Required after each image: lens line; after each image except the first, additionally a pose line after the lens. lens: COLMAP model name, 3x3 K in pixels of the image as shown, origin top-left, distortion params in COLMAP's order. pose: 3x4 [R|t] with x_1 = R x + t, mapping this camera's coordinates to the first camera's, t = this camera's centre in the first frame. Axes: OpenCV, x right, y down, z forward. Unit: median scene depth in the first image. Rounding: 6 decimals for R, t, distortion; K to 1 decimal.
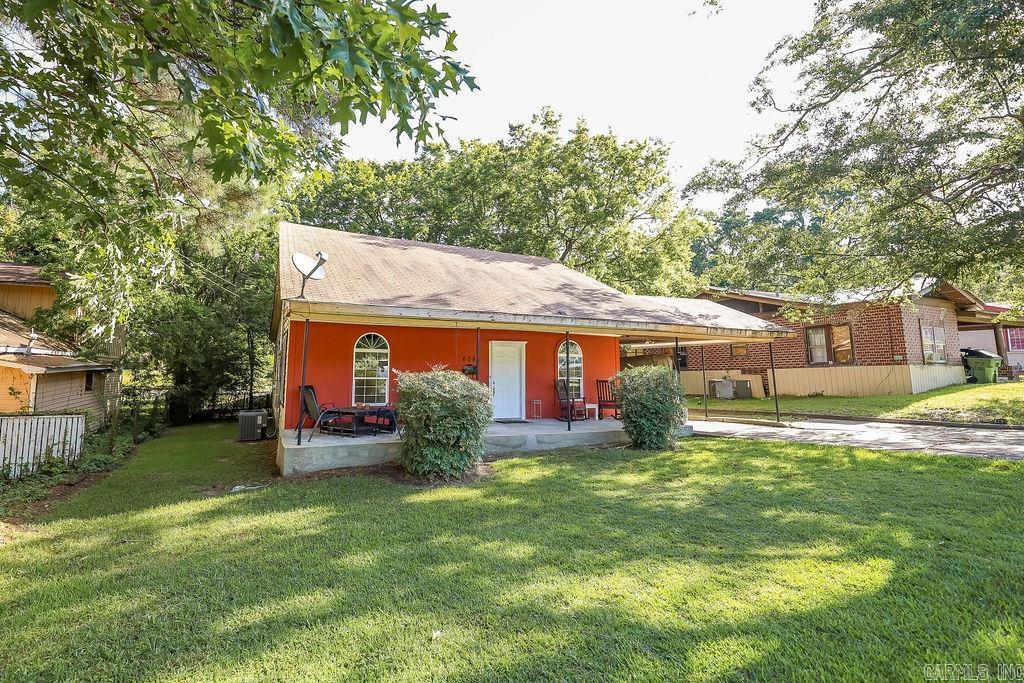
lens RADIAL K [[428.4, 0, 509.5], [0, 428.4, 339.8], [0, 0, 1]] dist [0.000804, 0.000000]
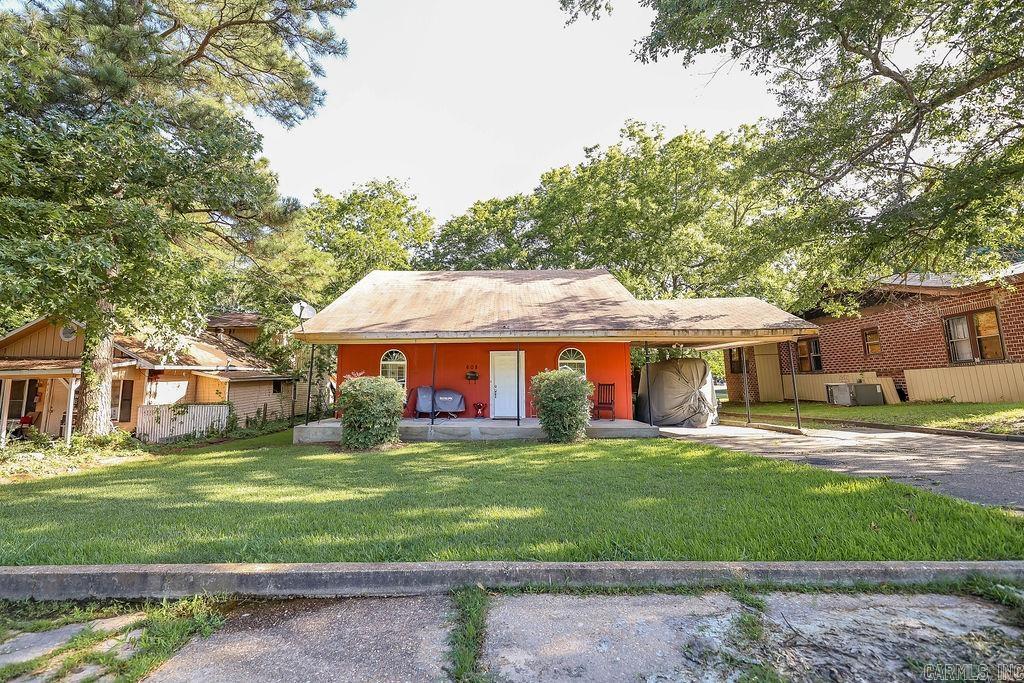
lens RADIAL K [[410.3, 0, 507.0], [0, 410.3, 341.6], [0, 0, 1]] dist [-0.000393, -0.000181]
pose [[0.913553, -0.048749, -0.403788, 0.430825], [0.041820, 0.998788, -0.025967, 0.005702], [0.404564, 0.006836, 0.914484, -0.038974]]
